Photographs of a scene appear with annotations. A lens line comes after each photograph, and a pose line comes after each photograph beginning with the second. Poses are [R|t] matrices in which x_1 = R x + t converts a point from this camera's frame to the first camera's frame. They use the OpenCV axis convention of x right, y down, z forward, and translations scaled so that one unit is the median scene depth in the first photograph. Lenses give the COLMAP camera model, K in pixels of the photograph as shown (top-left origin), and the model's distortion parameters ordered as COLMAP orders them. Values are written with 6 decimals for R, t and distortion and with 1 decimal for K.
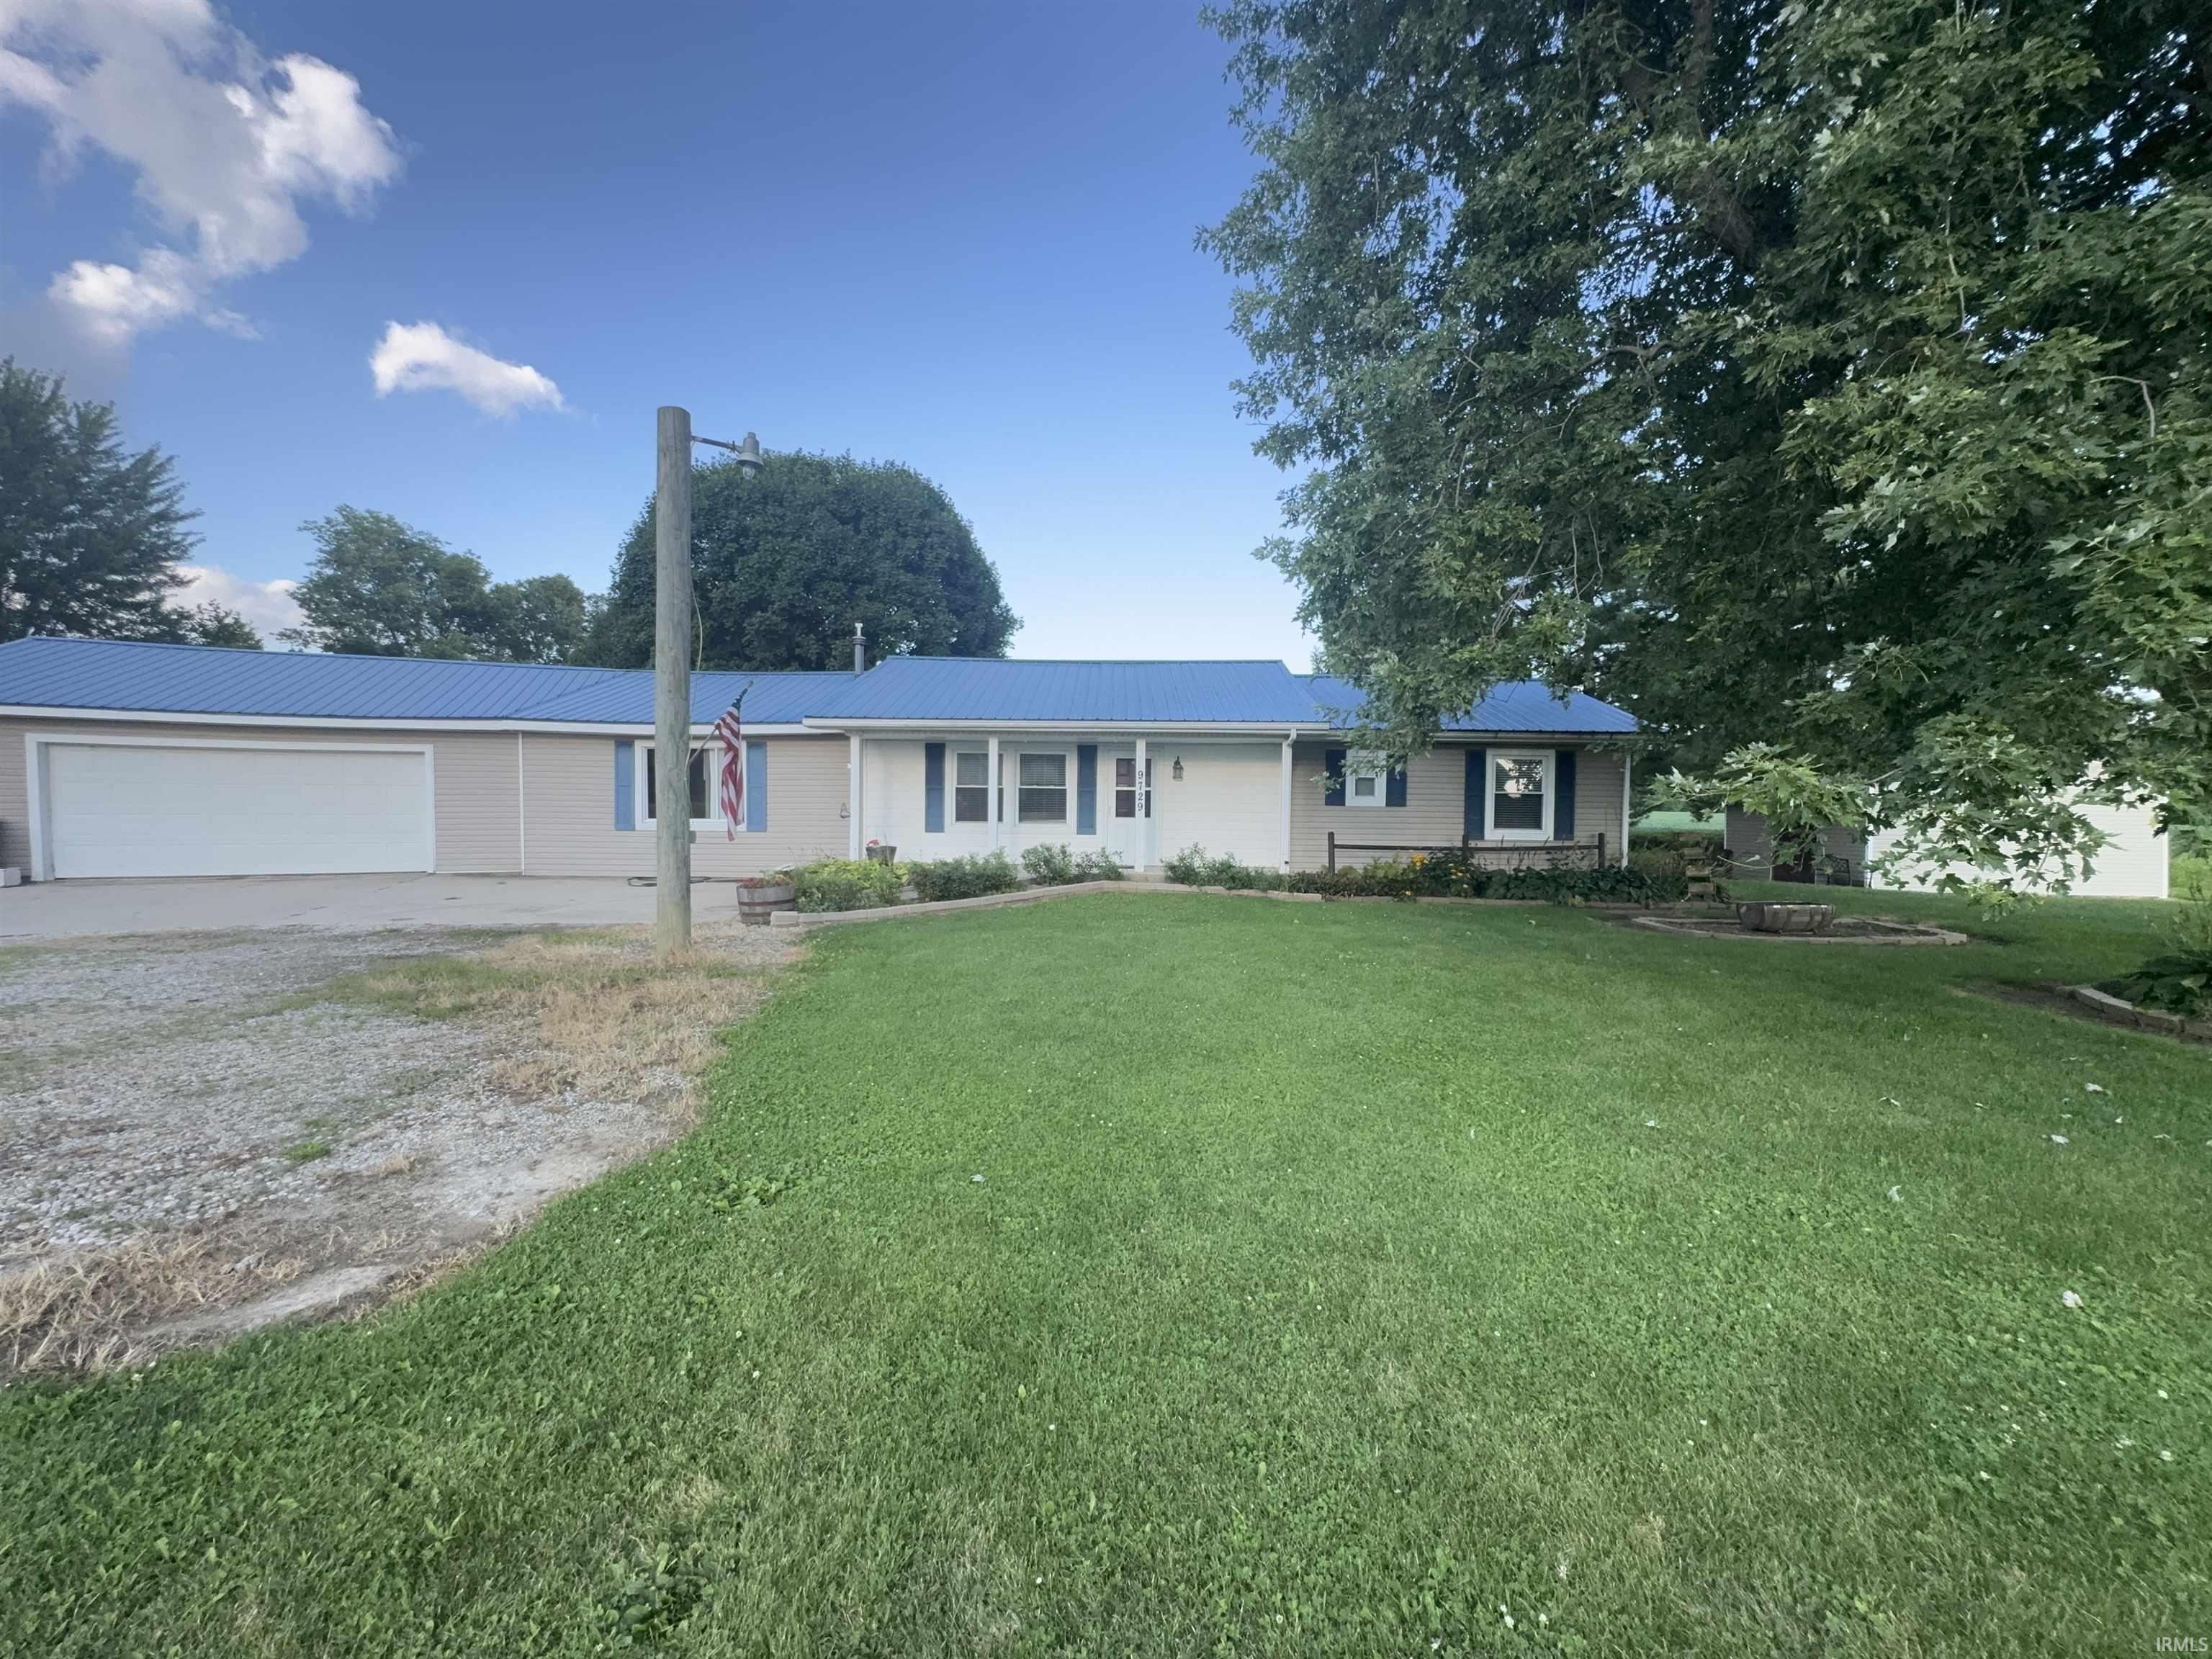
lens RADIAL K [[881.8, 0, 1105.8], [0, 881.8, 830.5], [0, 0, 1]] dist [-0.004314, -0.000114]
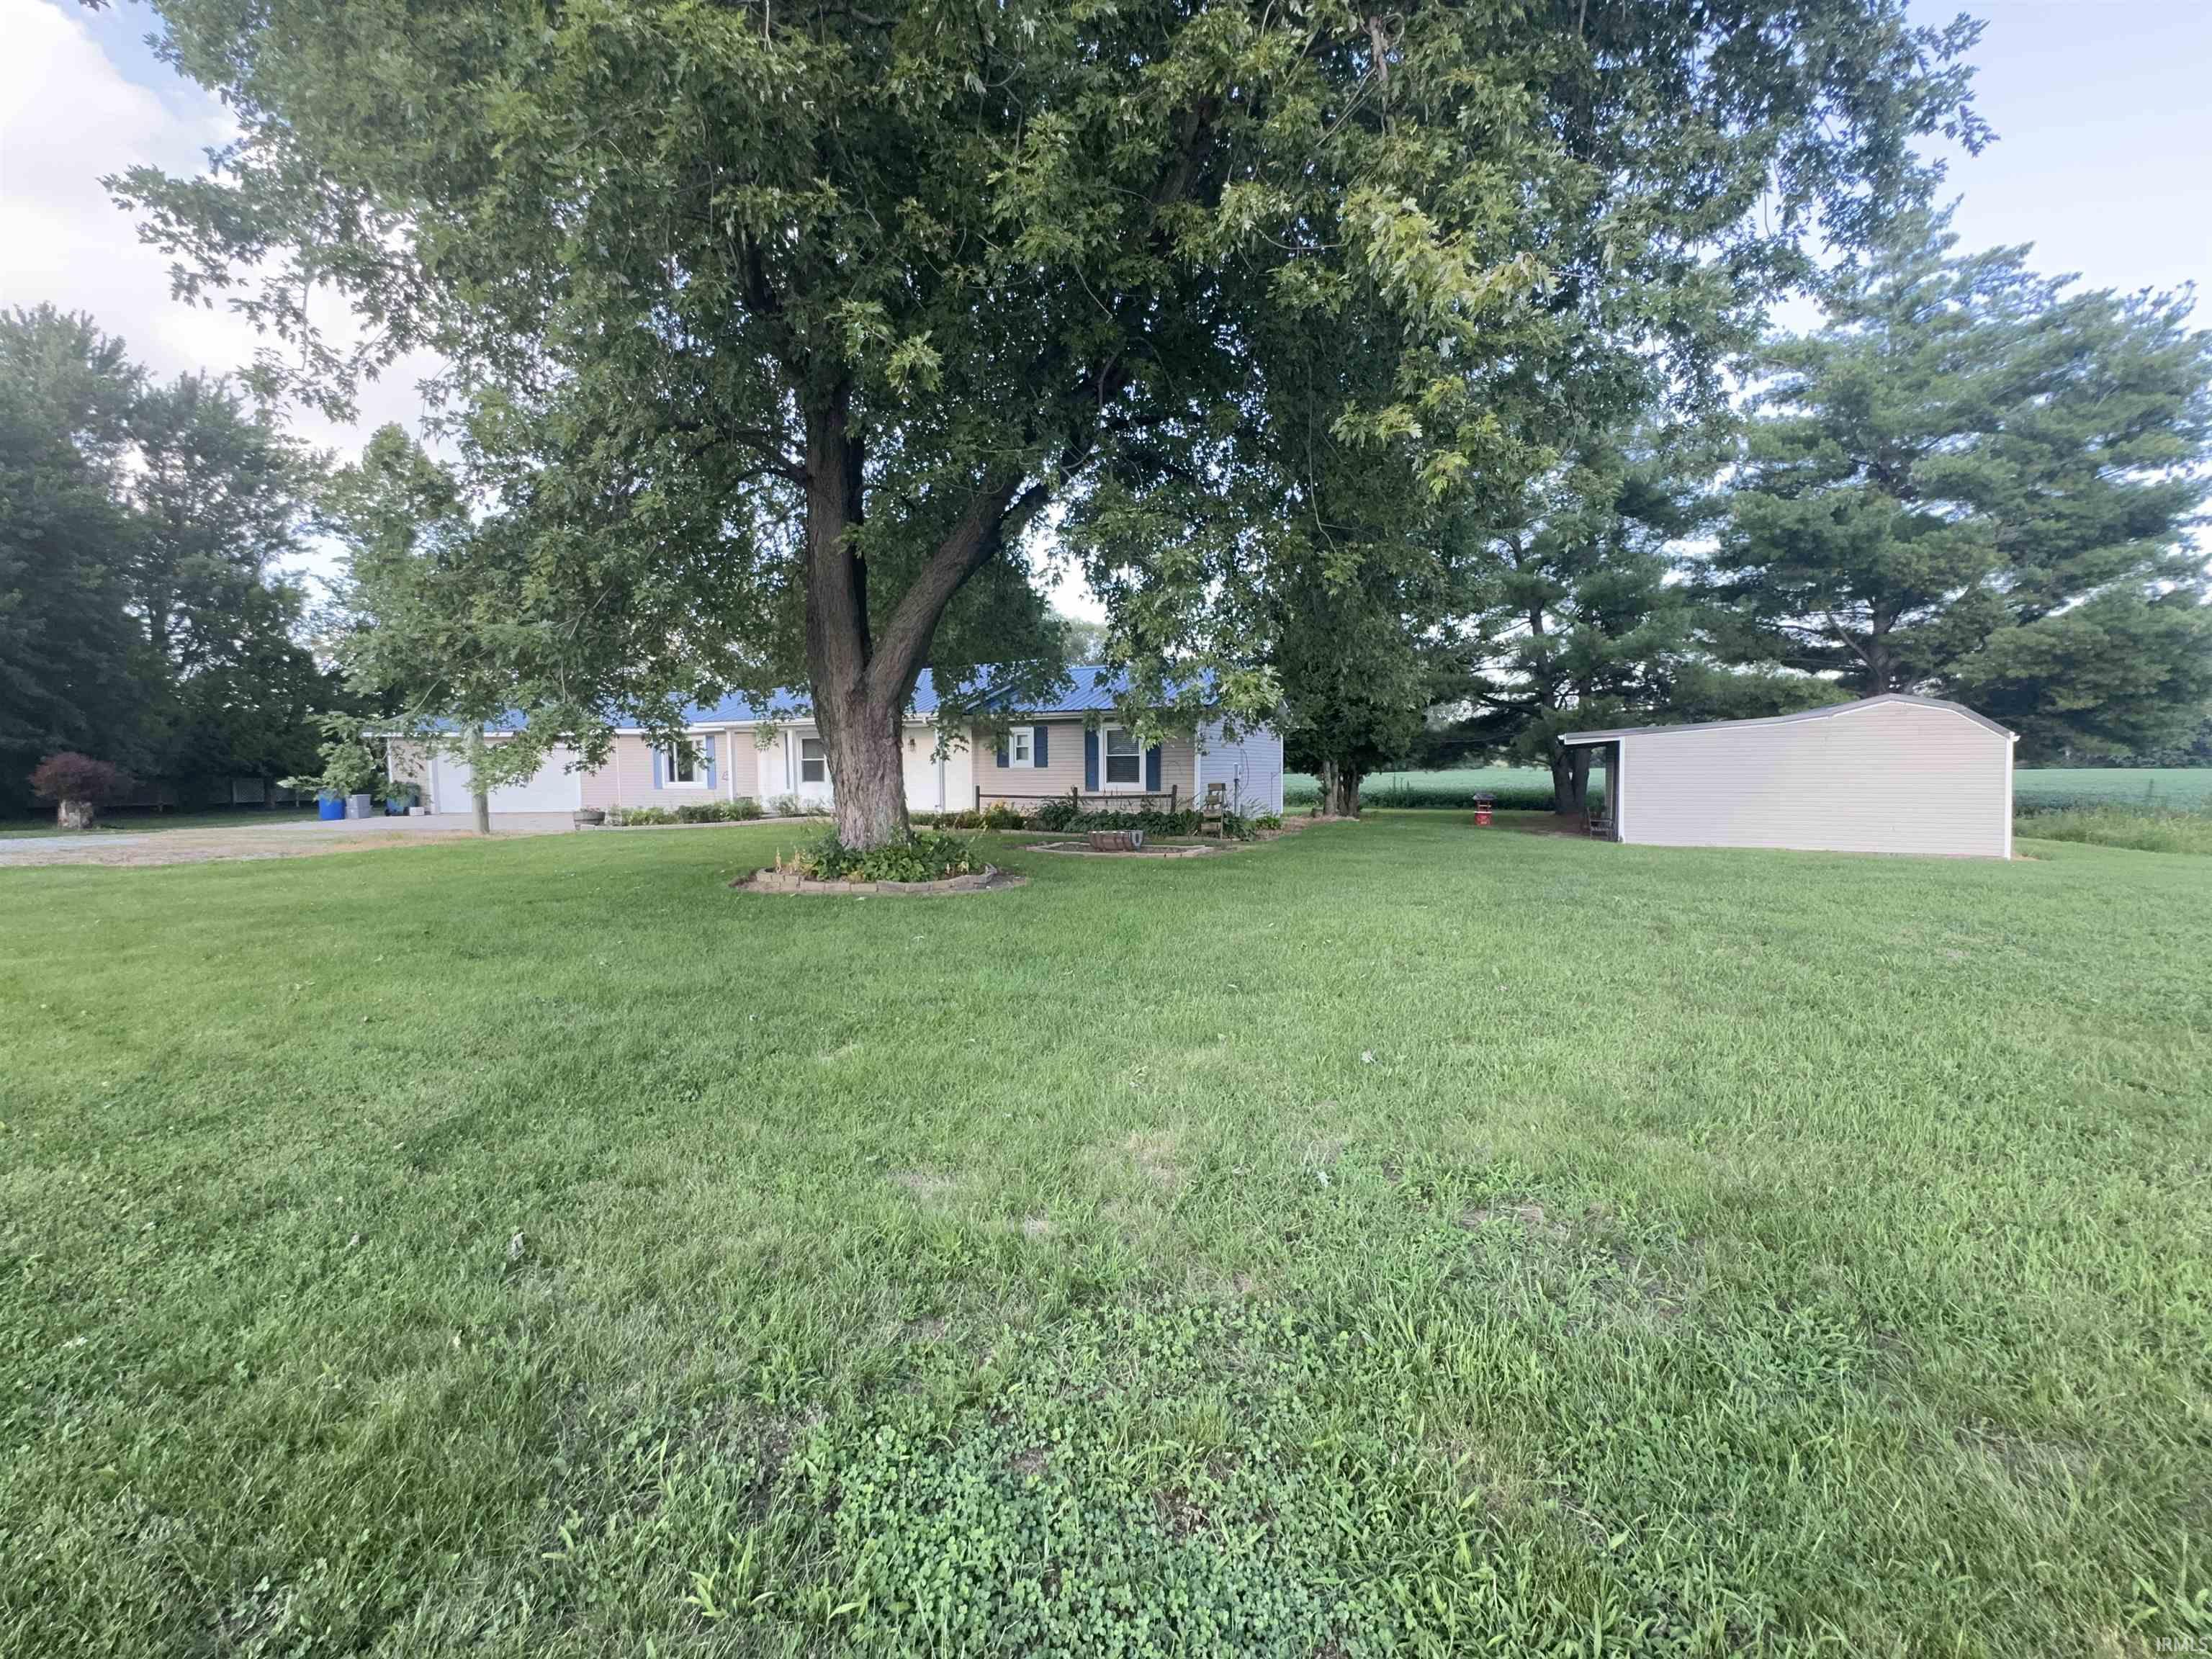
lens RADIAL K [[881.8, 0, 1110.2], [0, 881.8, 823.7], [0, 0, 1]] dist [-0.004314, -0.000114]
pose [[0.910315, 0.010131, -0.413793, 1.004469], [0.002360, 0.999557, 0.029663, 0.020780], [0.413910, -0.027979, 0.909888, -0.219308]]
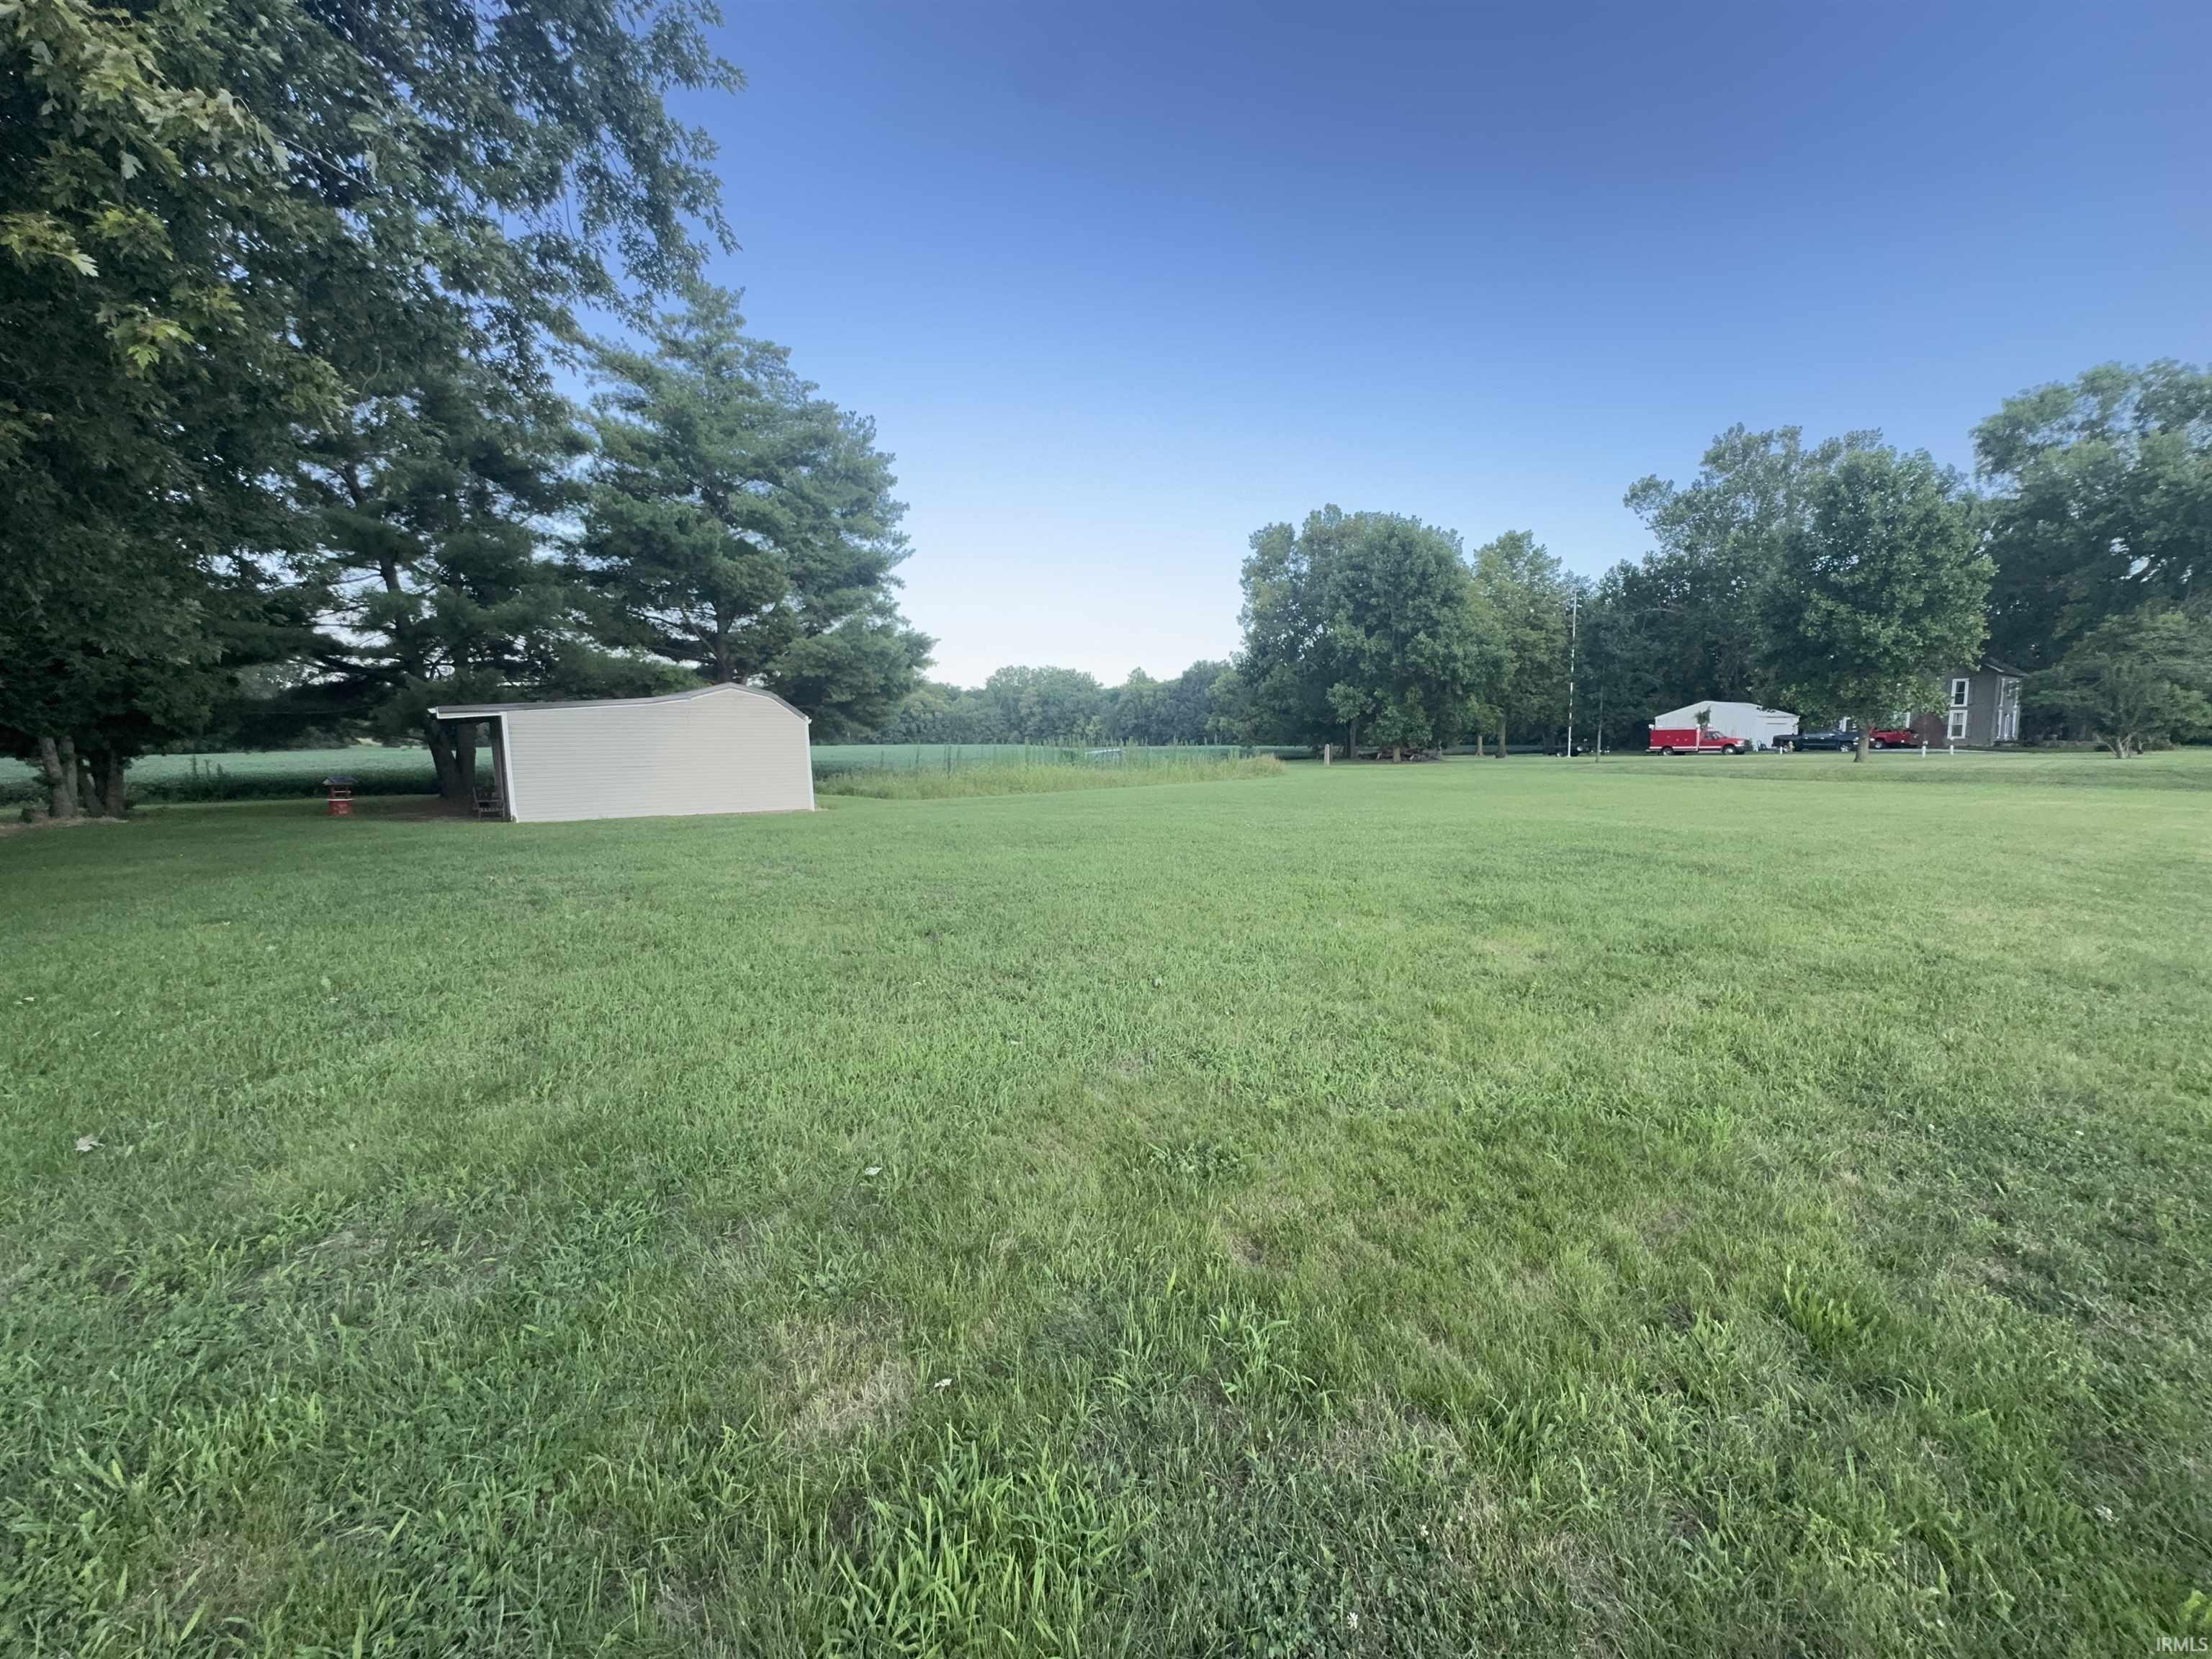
lens RADIAL K [[881.8, 0, 1107.7], [0, 881.8, 825.0], [0, 0, 1]] dist [-0.004314, -0.000114]
pose [[0.778816, -0.076657, 0.622551, 1.330725], [0.035944, 0.996327, 0.077716, 0.085406], [-0.626222, -0.038150, 0.778711, -0.343915]]
